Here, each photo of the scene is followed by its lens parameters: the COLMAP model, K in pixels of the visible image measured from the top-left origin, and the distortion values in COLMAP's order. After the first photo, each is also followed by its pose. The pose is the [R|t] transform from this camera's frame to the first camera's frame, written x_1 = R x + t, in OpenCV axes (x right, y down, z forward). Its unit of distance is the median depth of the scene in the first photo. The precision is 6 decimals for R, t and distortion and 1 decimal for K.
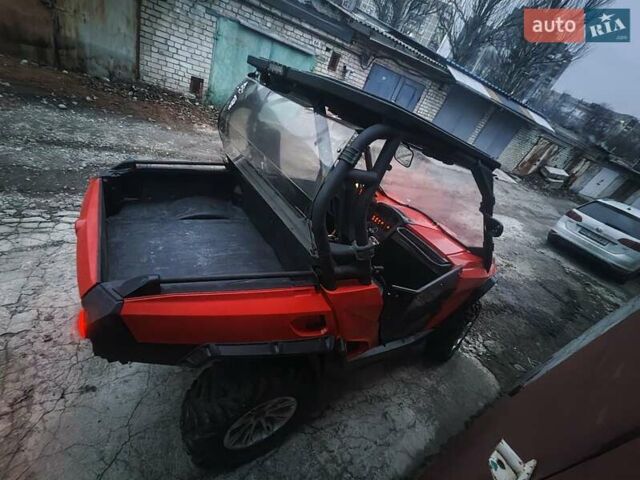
lens RADIAL K [[282.9, 0, 322.4], [0, 282.9, 238.5], [0, 0, 1]] dist [0.000112, -0.000538]
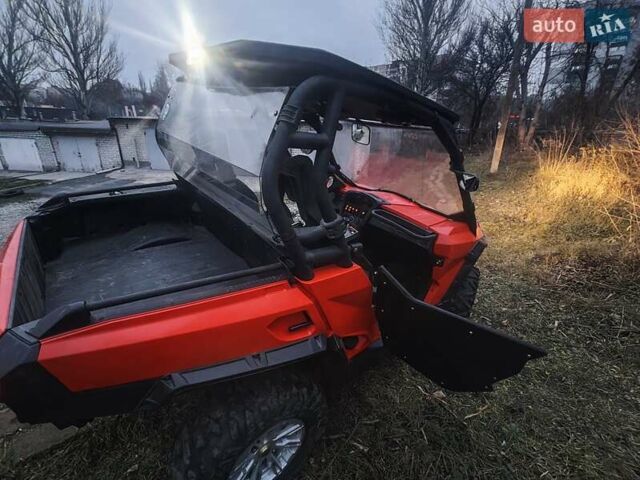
lens RADIAL K [[282.9, 0, 322.4], [0, 282.9, 238.5], [0, 0, 1]] dist [0.000112, -0.000538]
pose [[0.974605, -0.217690, 0.052497, 0.047866], [0.220416, 0.973946, -0.053350, 0.096433], [-0.039516, 0.063566, 0.997195, 0.109723]]
